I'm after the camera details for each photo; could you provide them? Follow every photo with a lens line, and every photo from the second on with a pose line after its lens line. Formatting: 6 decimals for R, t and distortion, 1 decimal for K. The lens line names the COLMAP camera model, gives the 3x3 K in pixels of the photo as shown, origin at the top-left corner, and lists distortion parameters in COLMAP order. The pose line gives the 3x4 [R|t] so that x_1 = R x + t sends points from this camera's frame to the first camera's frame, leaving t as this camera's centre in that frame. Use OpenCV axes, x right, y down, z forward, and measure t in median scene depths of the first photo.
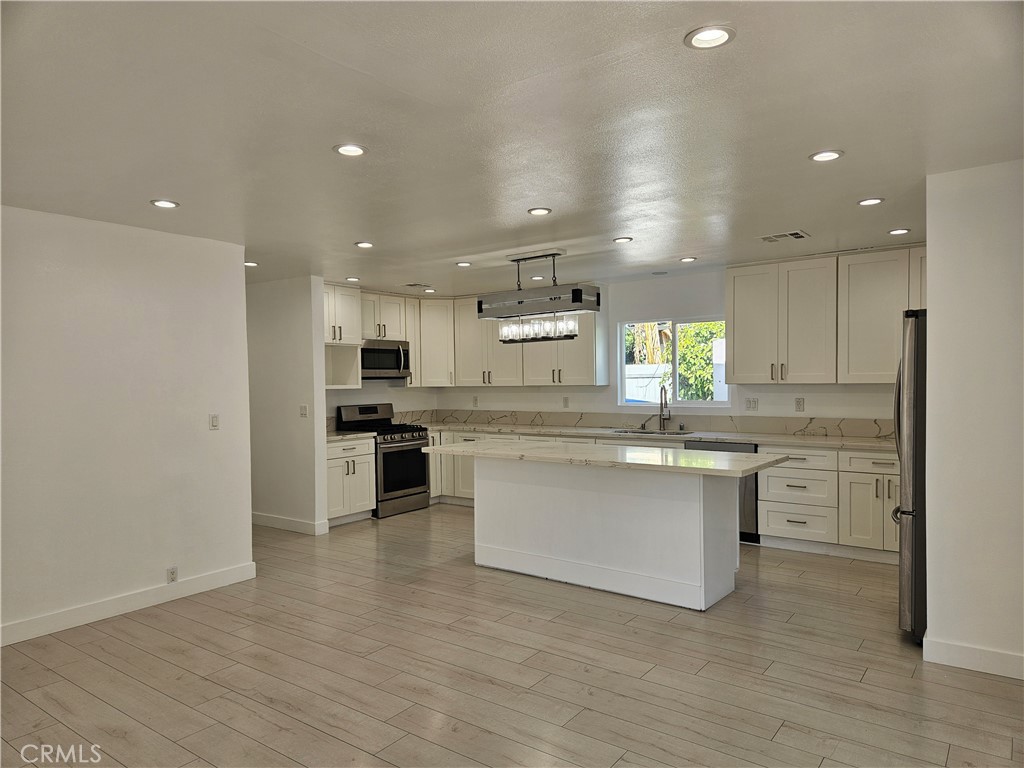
lens RADIAL K [[686.6, 0, 512.0], [0, 686.6, 384.0], [0, 0, 1]] dist [0.000876, 0.000085]
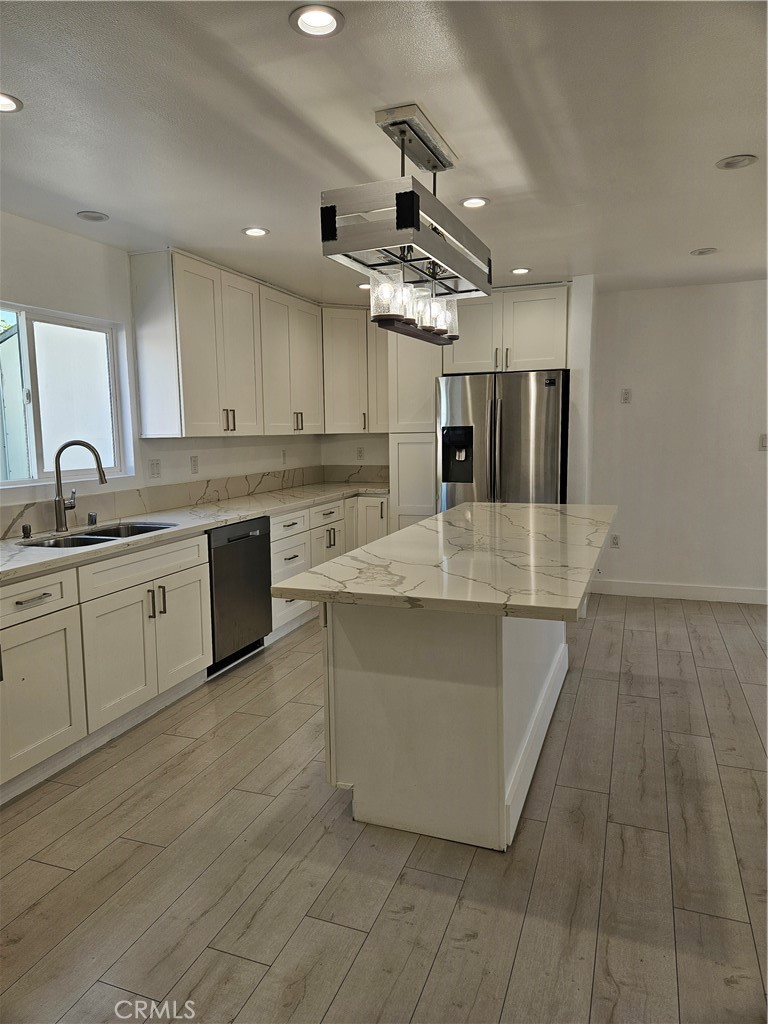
lens RADIAL K [[657.2, 0, 380.8], [0, 657.2, 502.3], [0, 0, 1]] dist [0.040775, -0.000213]
pose [[-0.253964, -0.091763, 0.962851, -0.297236], [0.022381, 0.994665, 0.100698, 0.001827], [-0.966955, 0.047123, -0.250555, 0.840504]]
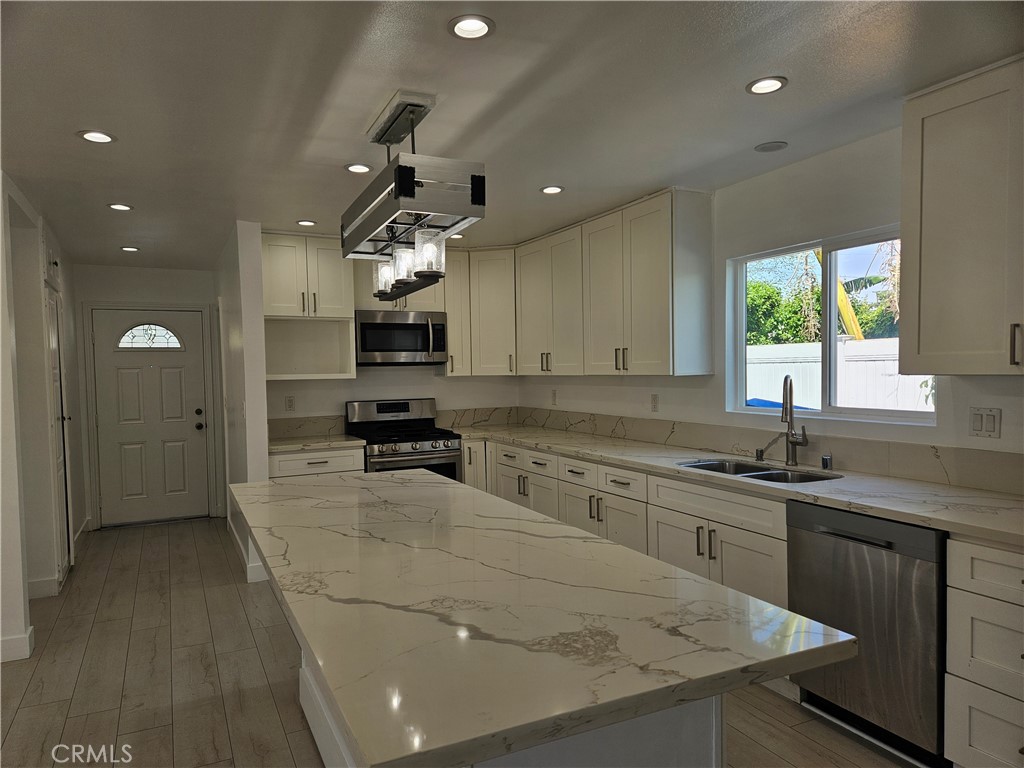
lens RADIAL K [[682.2, 0, 490.1], [0, 682.2, 401.2], [0, 0, 1]] dist [-0.000122, -0.000731]
pose [[0.881602, 0.021376, -0.471509, 0.244028], [0.001737, 0.998820, 0.048530, -0.004277], [0.471990, -0.043604, 0.880525, 0.427281]]
